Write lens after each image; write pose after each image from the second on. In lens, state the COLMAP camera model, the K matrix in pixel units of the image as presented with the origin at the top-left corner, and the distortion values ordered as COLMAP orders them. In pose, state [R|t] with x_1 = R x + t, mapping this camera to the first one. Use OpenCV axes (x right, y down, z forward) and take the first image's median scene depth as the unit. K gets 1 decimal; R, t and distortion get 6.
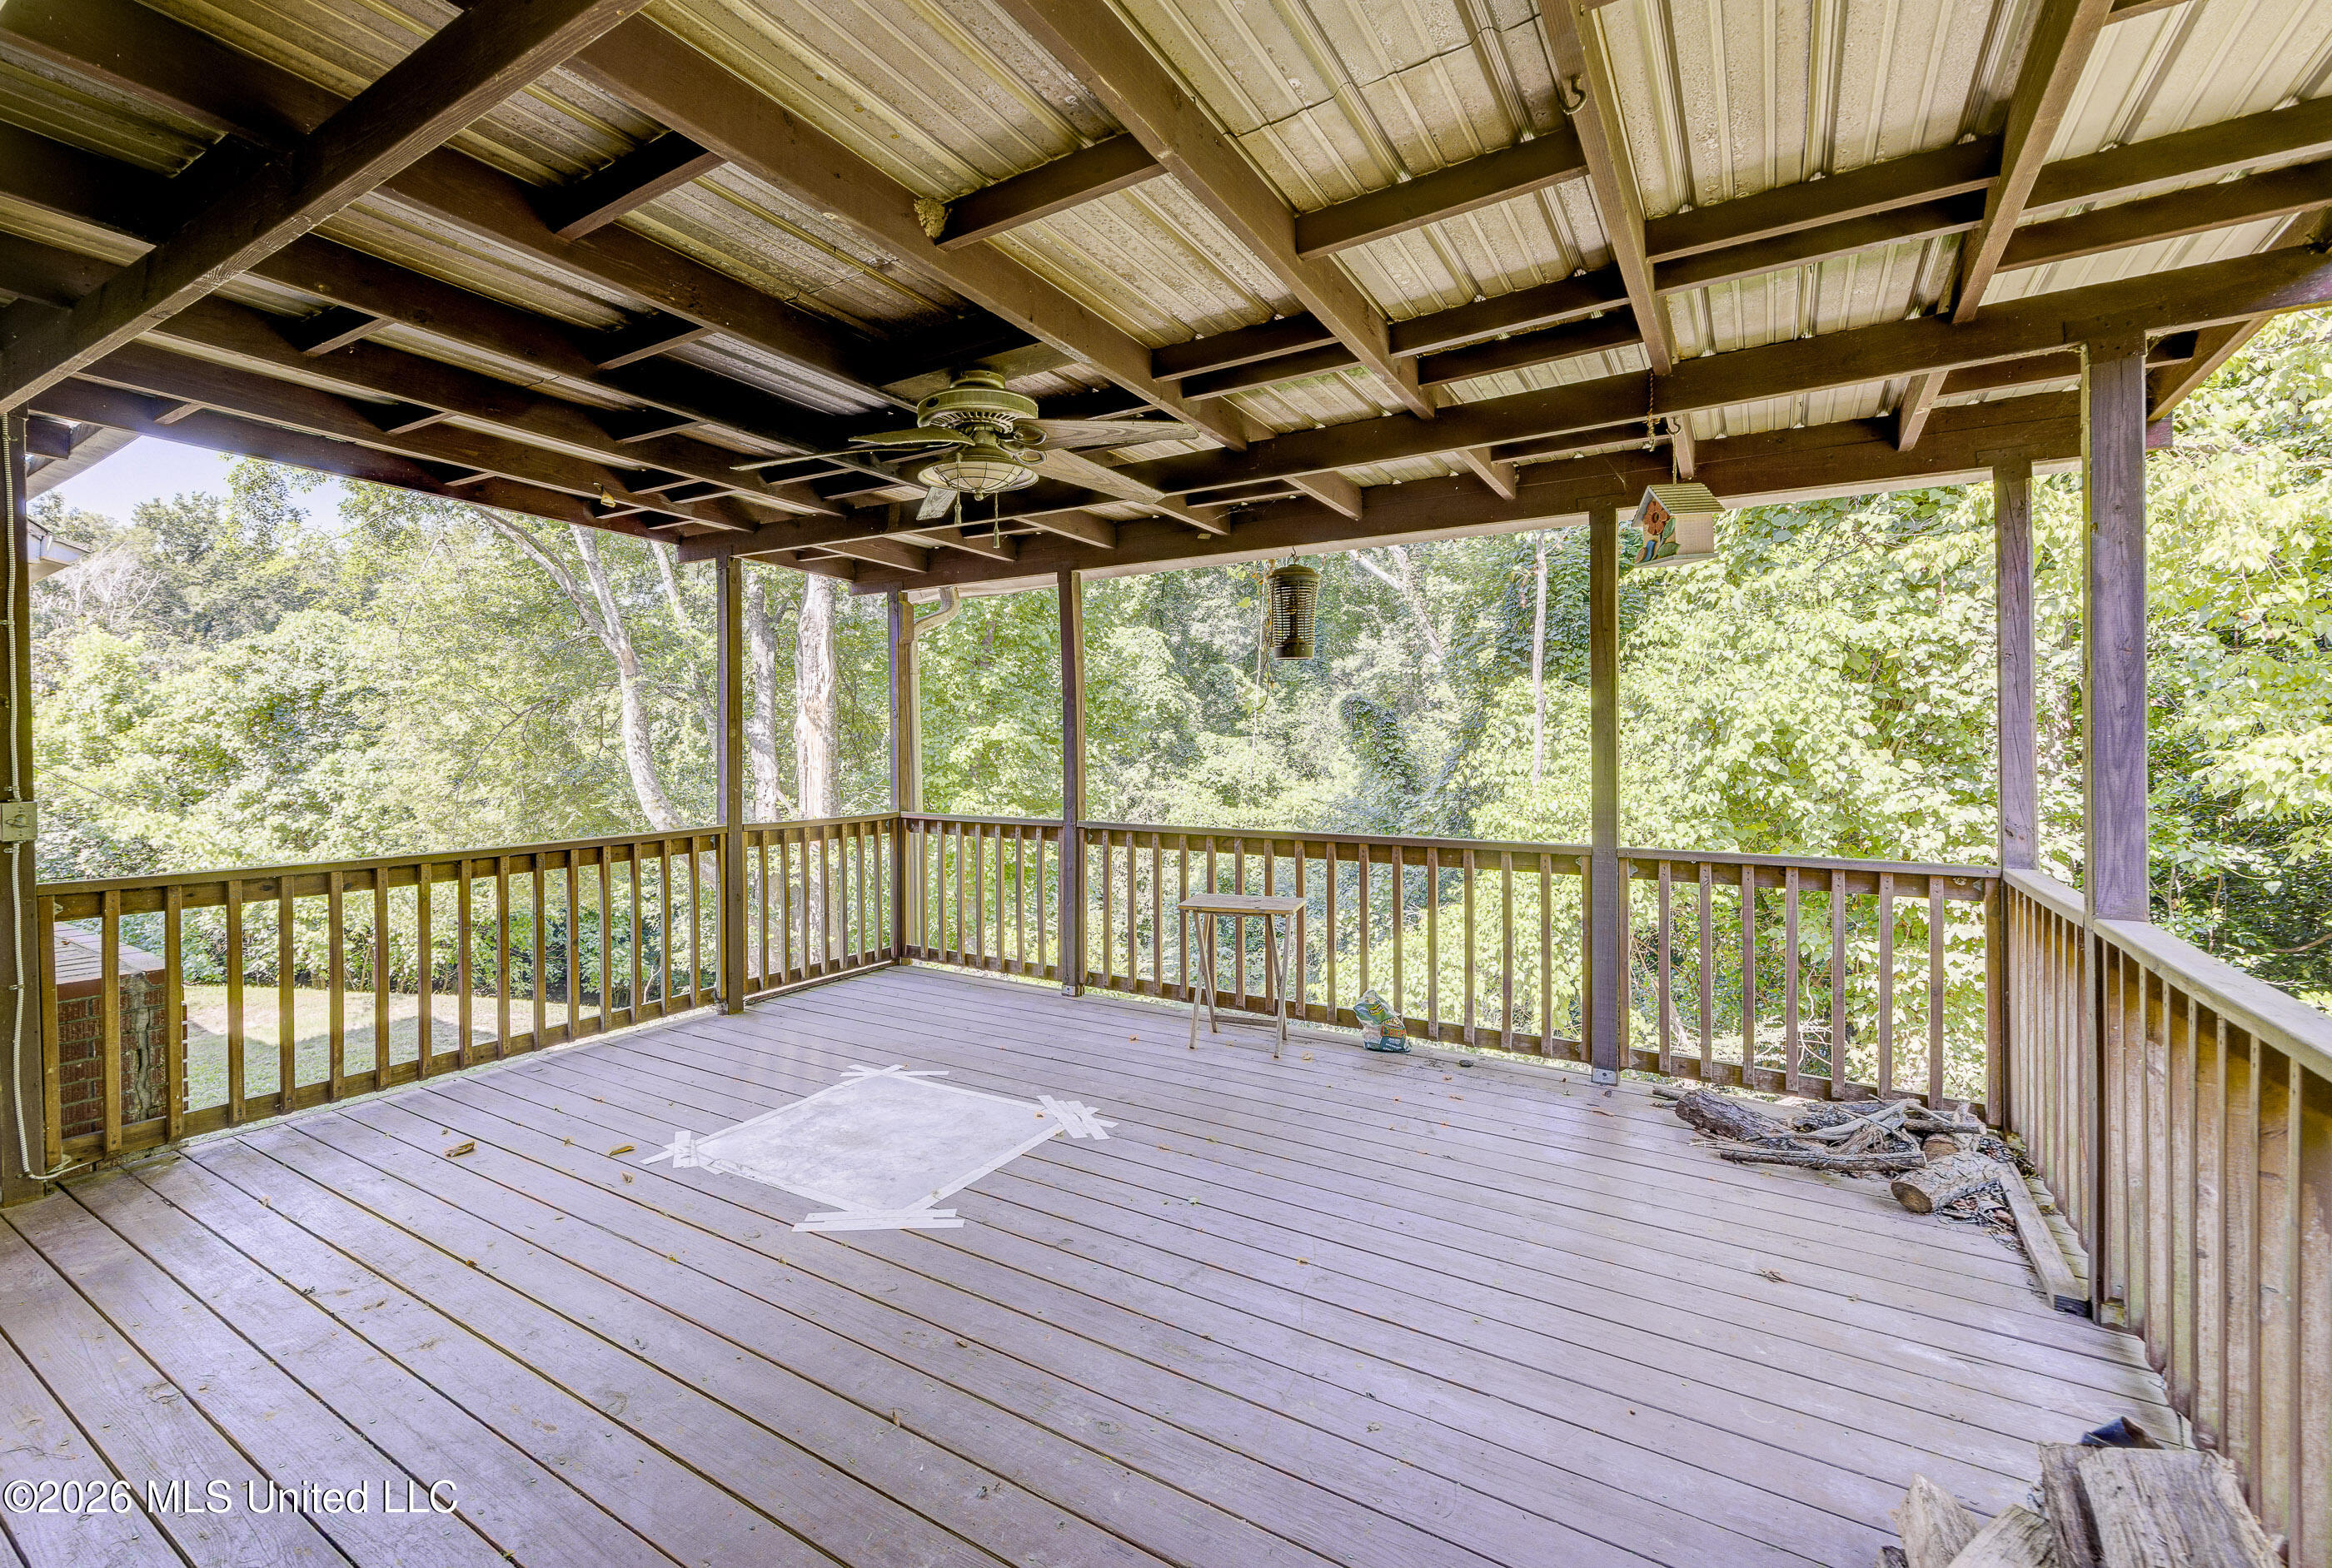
lens RADIAL K [[997.7, 0, 1164.4], [0, 997.7, 762.4], [0, 0, 1]] dist [-0.002779, -0.000054]
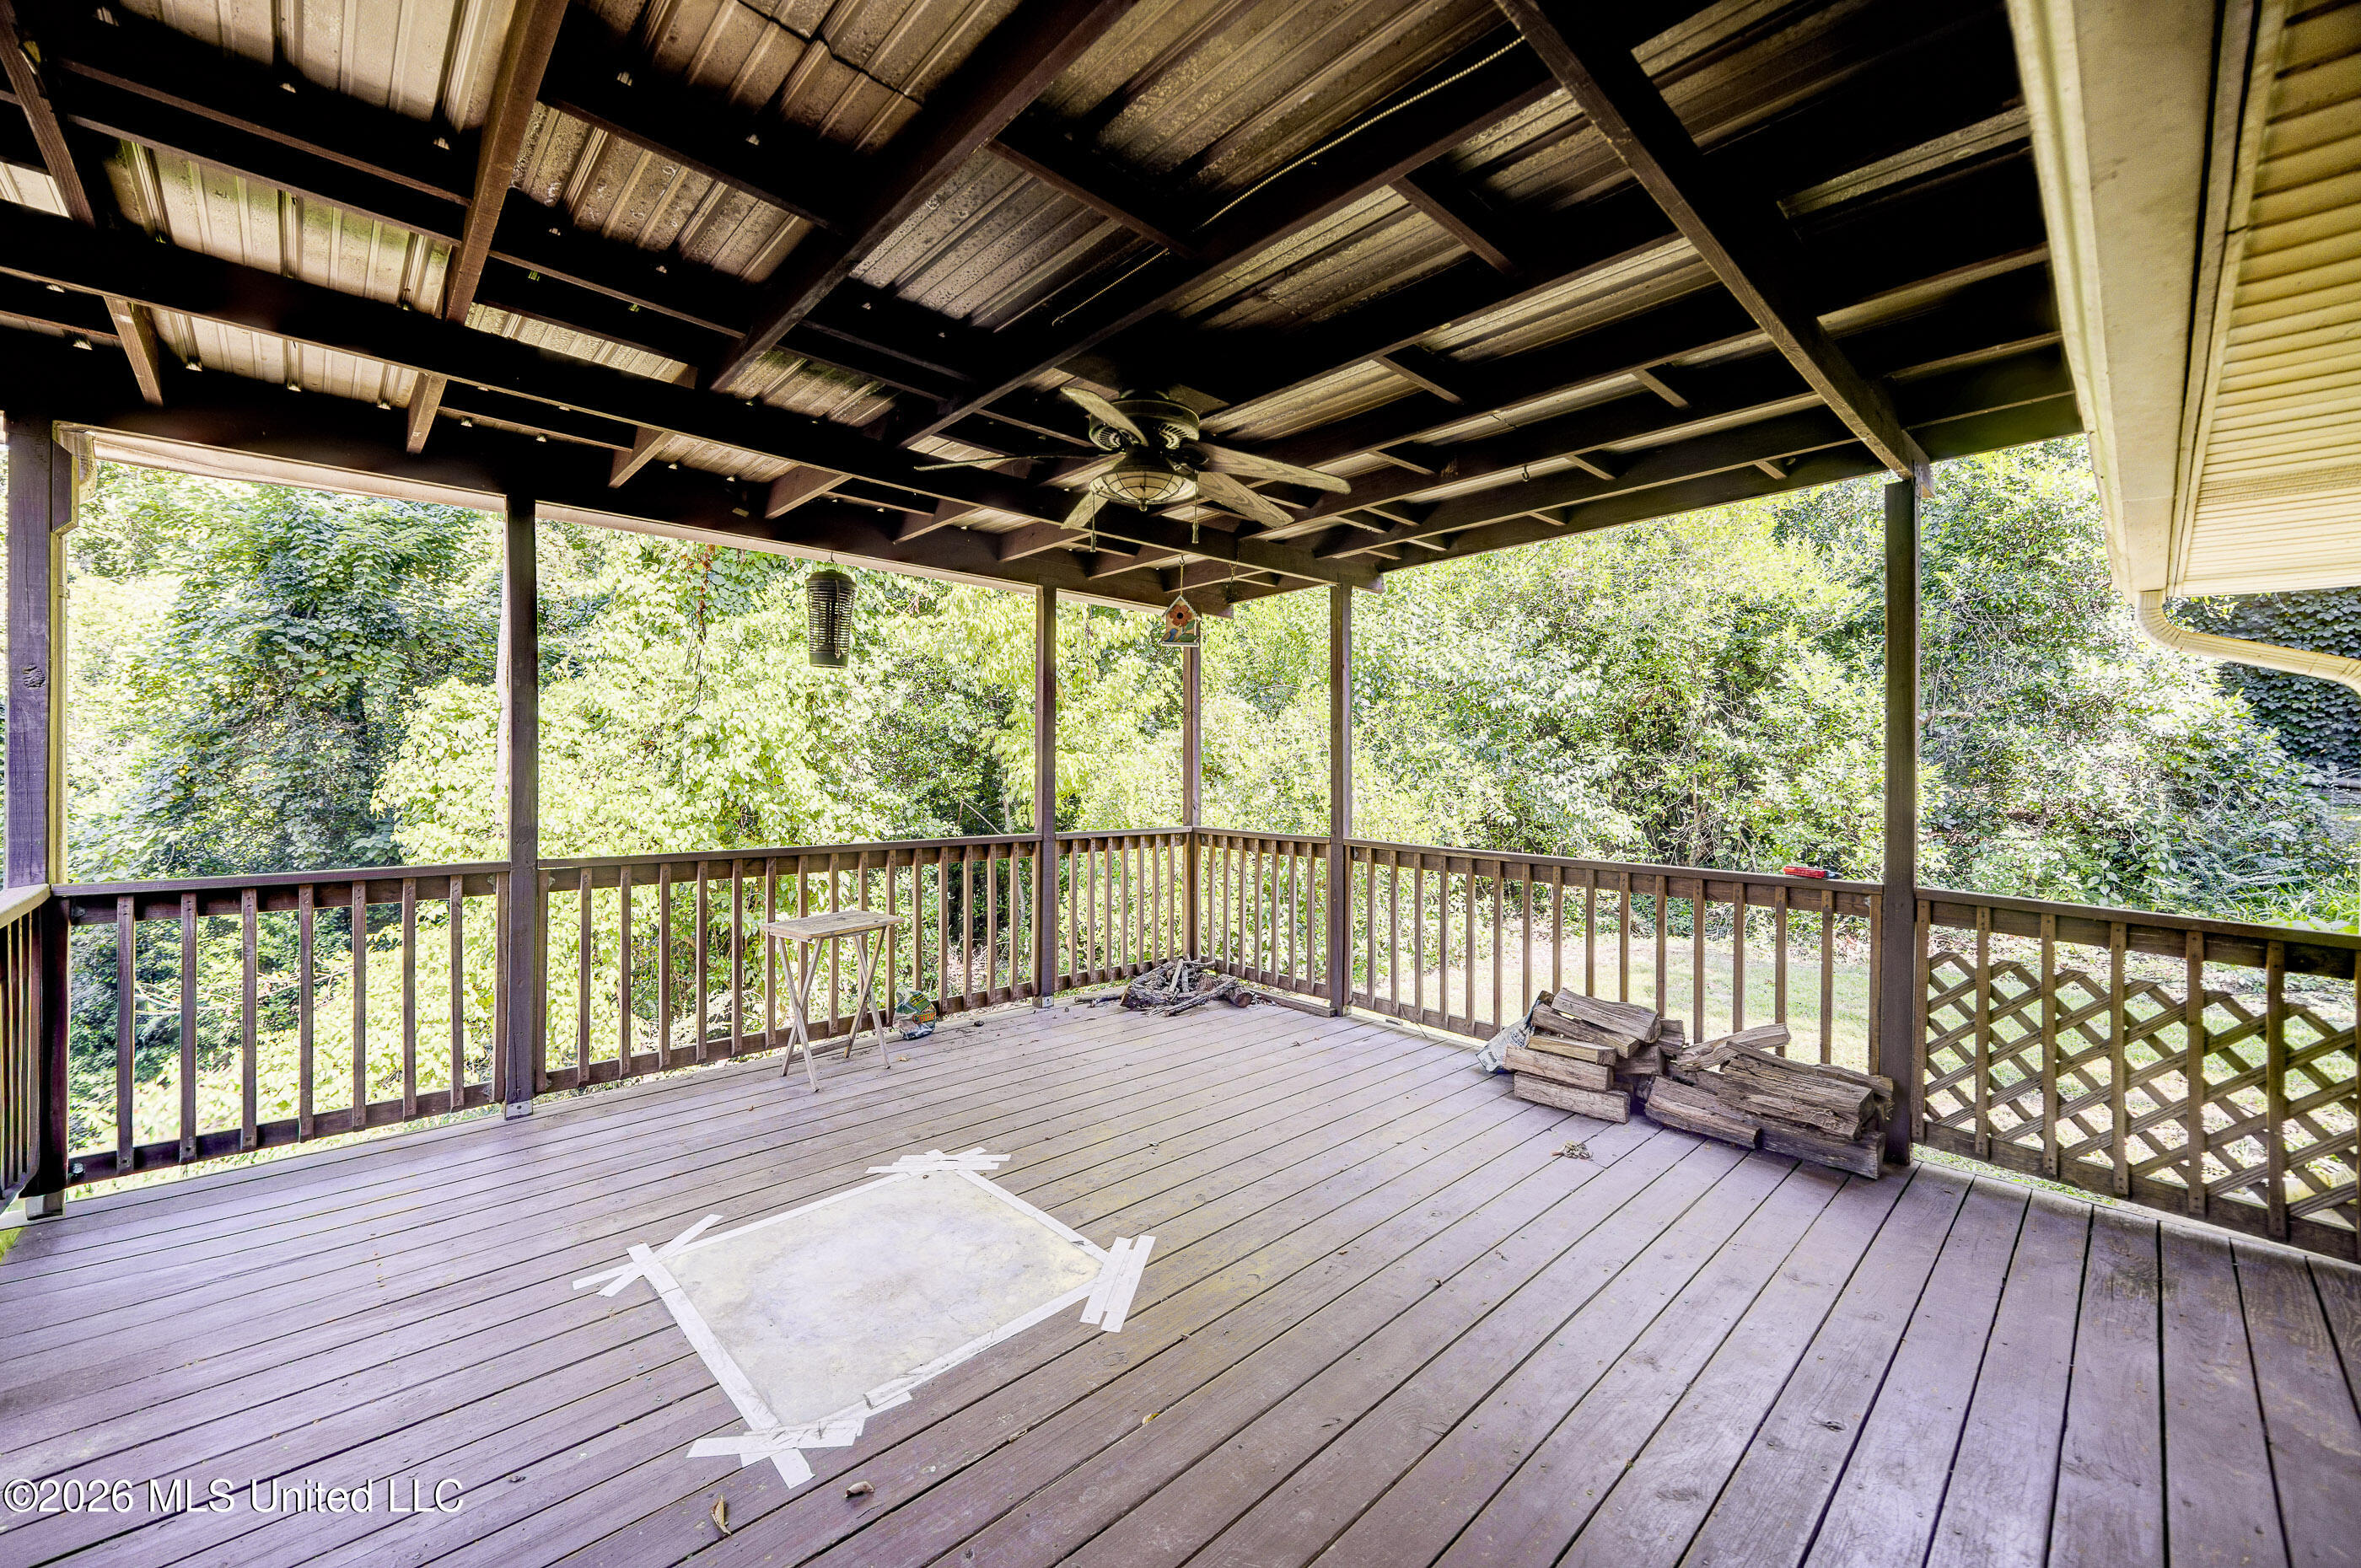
lens RADIAL K [[921.5, 0, 1181.9], [0, 921.5, 774.0], [0, 0, 1]] dist [-0.002734, 0.000005]
pose [[0.266775, -0.008596, 0.963720, -0.707014], [0.008088, 0.999945, 0.006680, -0.003712], [-0.963725, 0.006012, 0.266830, 0.472829]]
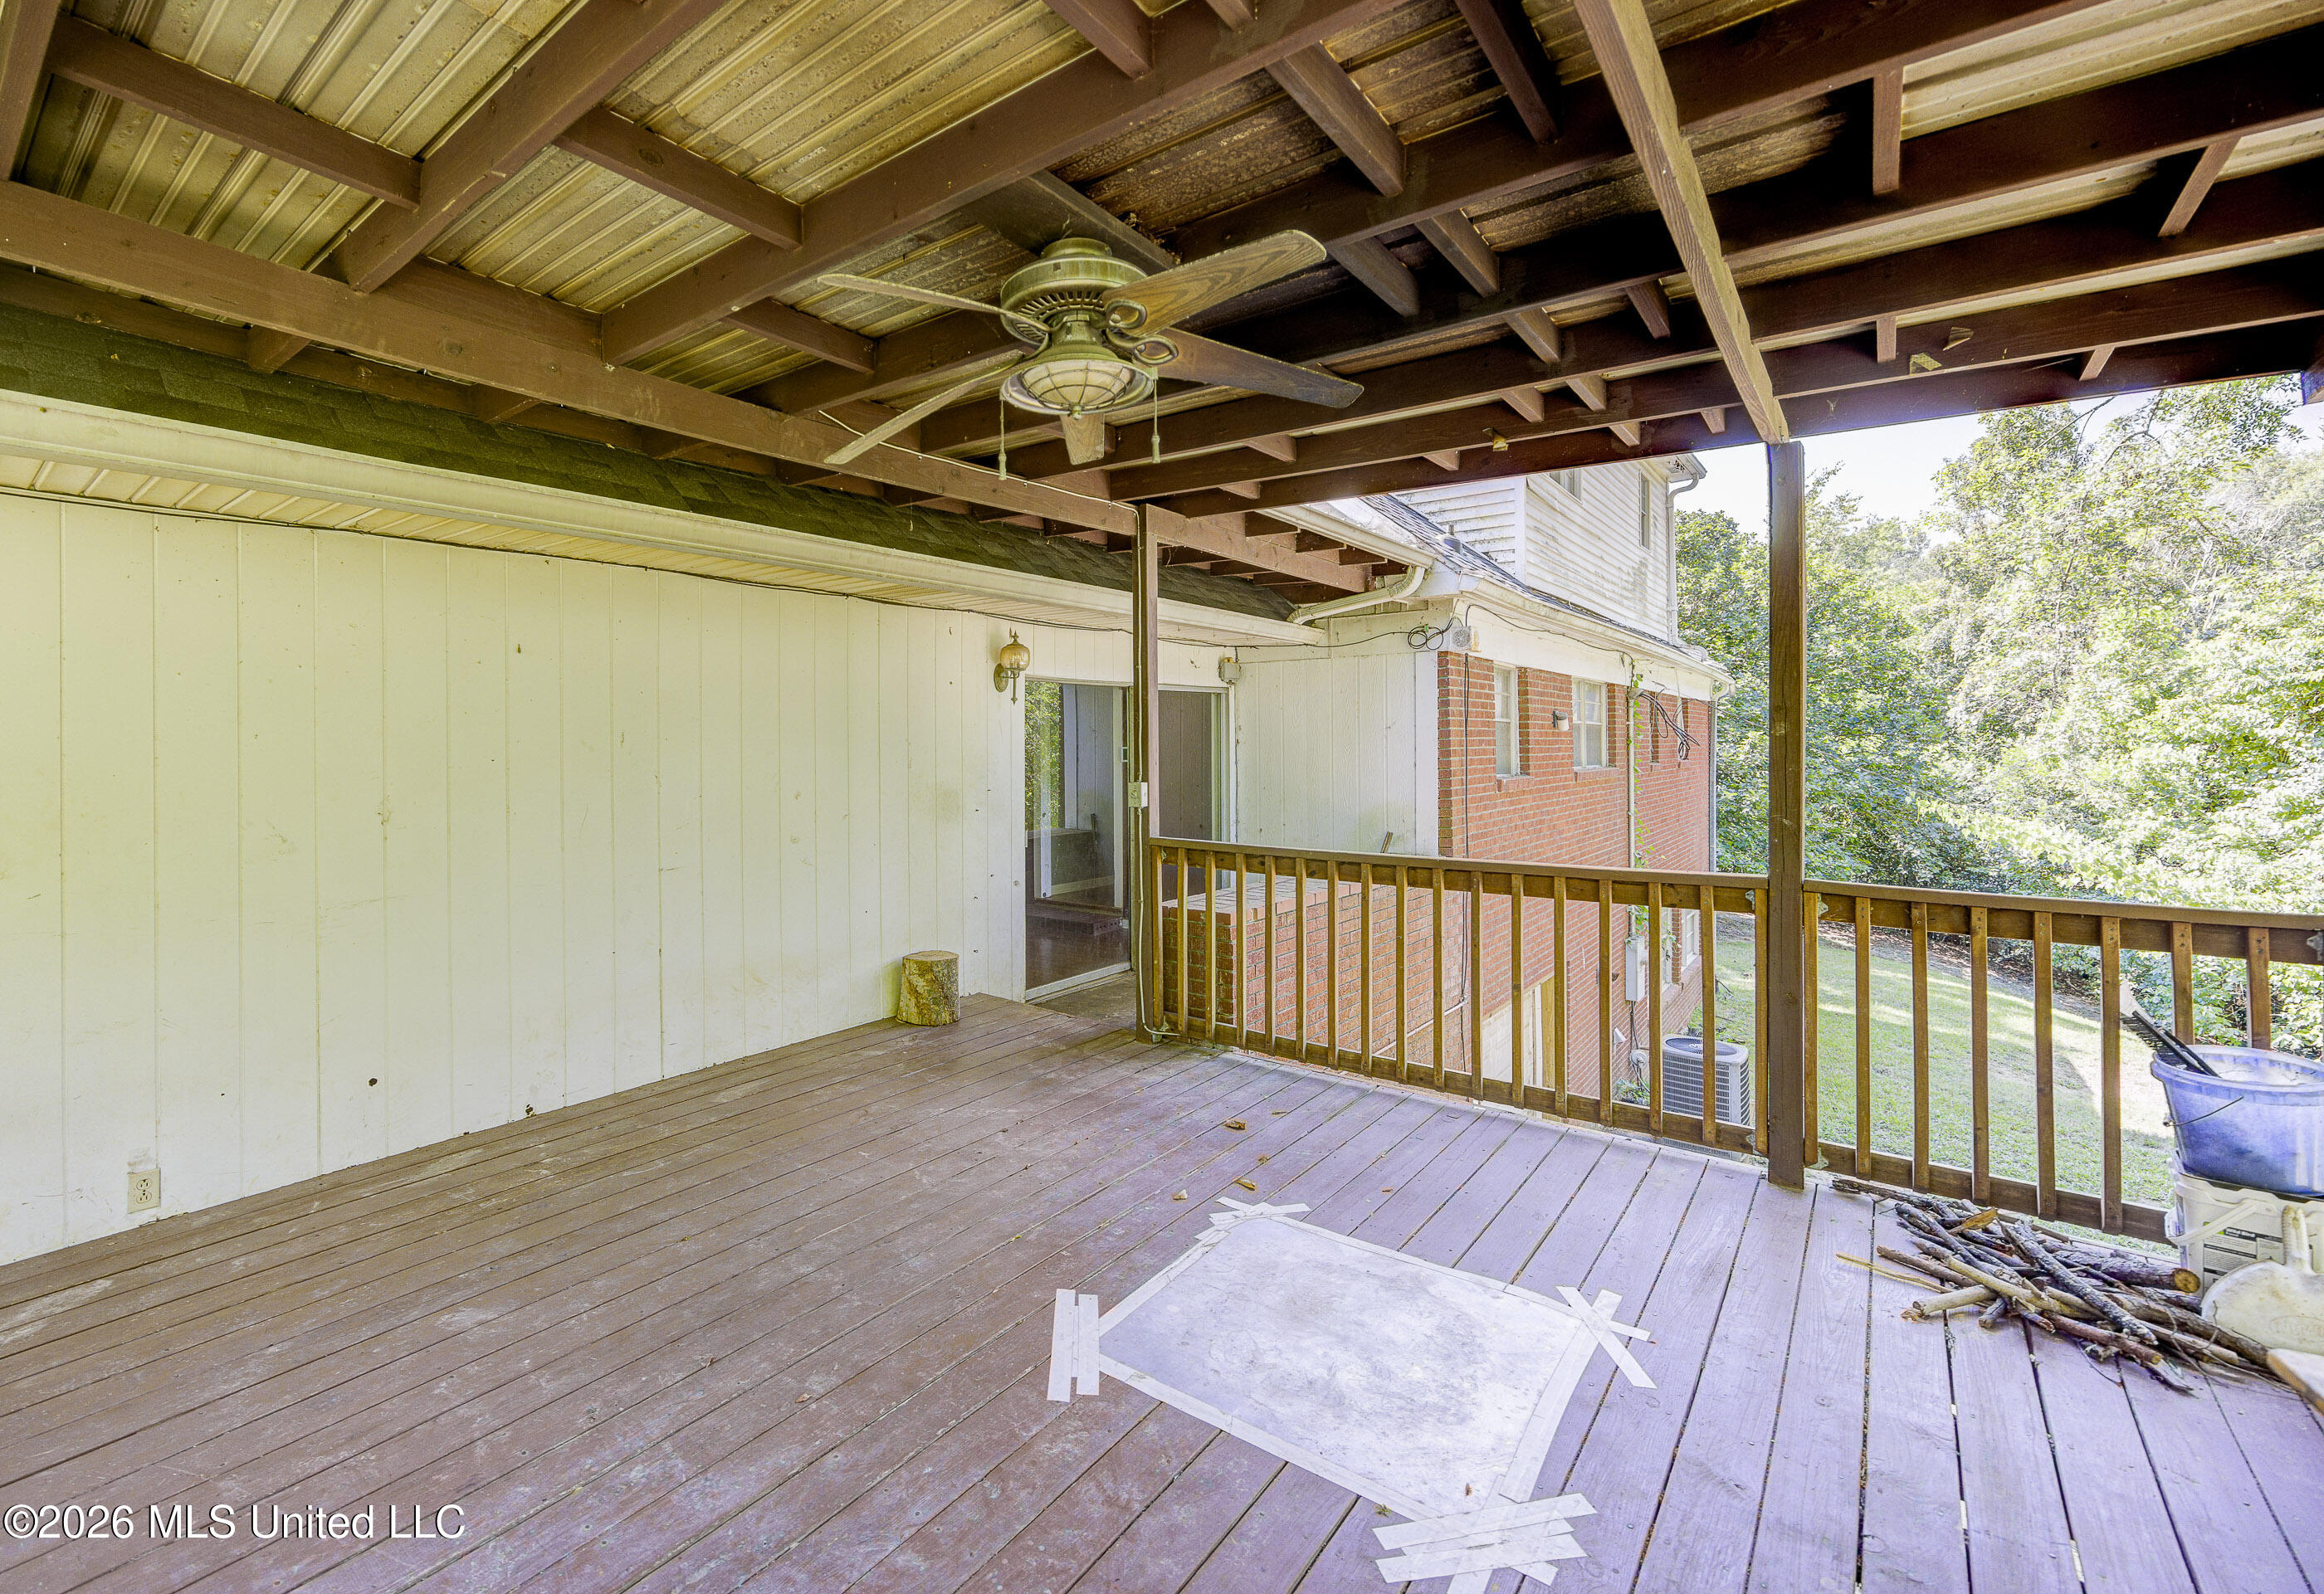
lens RADIAL K [[1154.1, 0, 931.8], [0, 1154.1, 722.9], [0, 0, 1]] dist [-0.002517, -0.000582]
pose [[-0.259916, -0.006354, -0.965610, 0.433755], [-0.012570, 0.999916, -0.003196, -0.027529], [0.965549, 0.011307, -0.259974, 0.740905]]
